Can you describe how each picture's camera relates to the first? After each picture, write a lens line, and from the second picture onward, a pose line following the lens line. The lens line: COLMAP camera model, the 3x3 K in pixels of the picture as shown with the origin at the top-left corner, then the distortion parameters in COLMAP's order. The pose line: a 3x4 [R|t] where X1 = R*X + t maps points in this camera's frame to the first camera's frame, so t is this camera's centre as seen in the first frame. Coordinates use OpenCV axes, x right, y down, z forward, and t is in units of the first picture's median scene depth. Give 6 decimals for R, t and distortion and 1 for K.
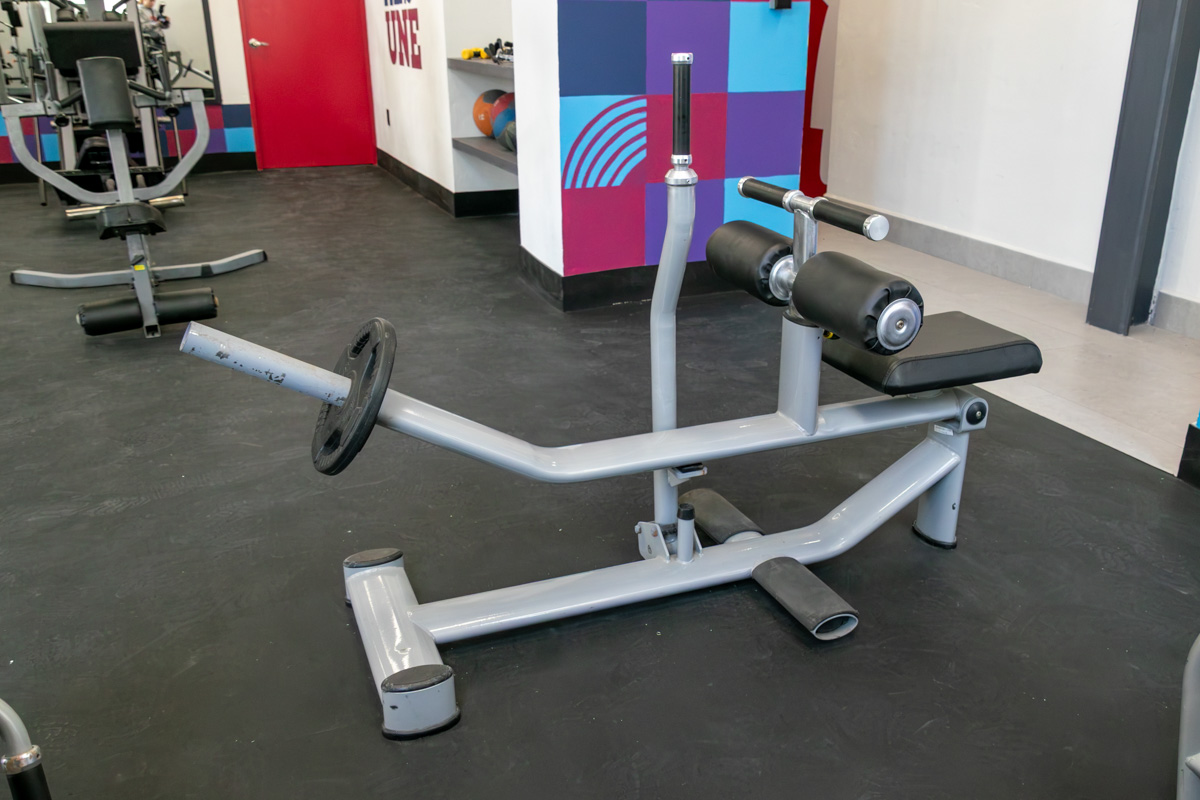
lens RADIAL K [[1050.2, 0, 605.3], [0, 1050.2, 420.6], [0, 0, 1]] dist [-0.011279, -0.005411]
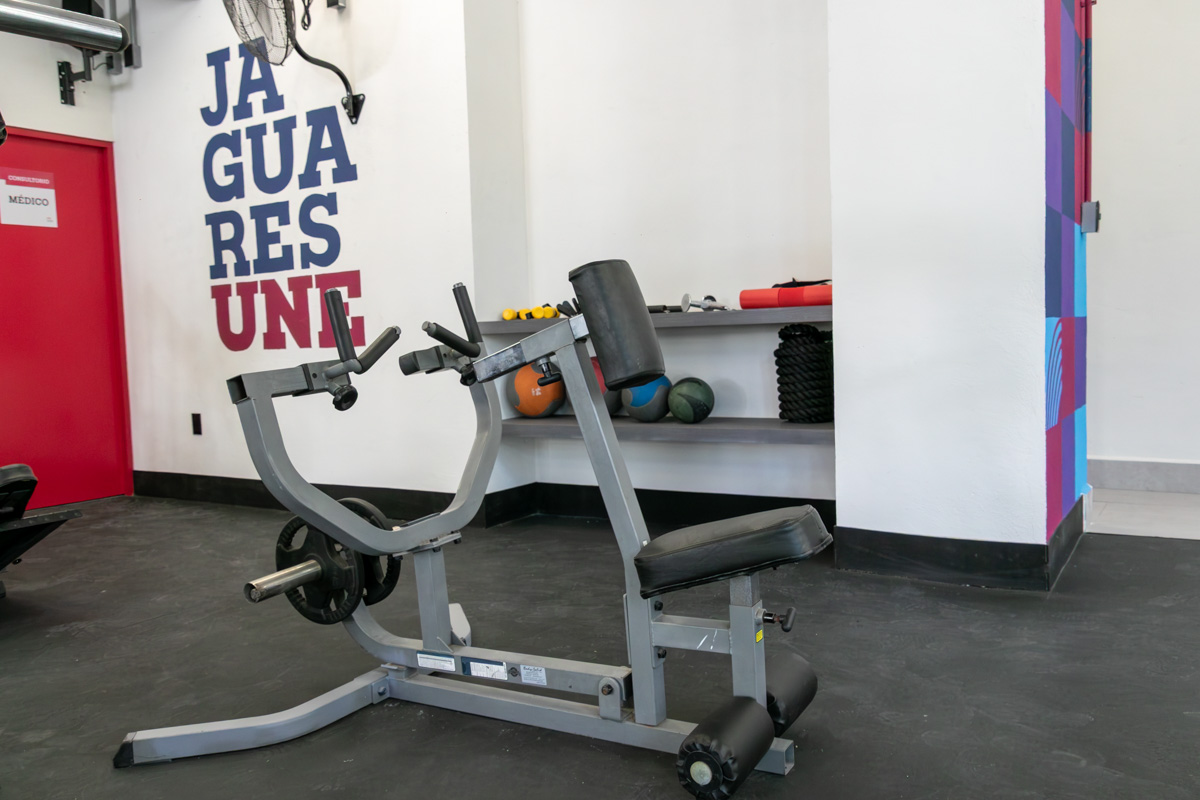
lens RADIAL K [[1001.1, 0, 600.0], [0, 1001.1, 400.0], [0, 0, 1]] dist [-0.001132, 0.000400]
pose [[0.809028, -0.067544, 0.583877, -0.643560], [0.242099, 0.943489, -0.226312, -0.133971], [-0.535595, 0.324449, 0.779661, 0.507388]]
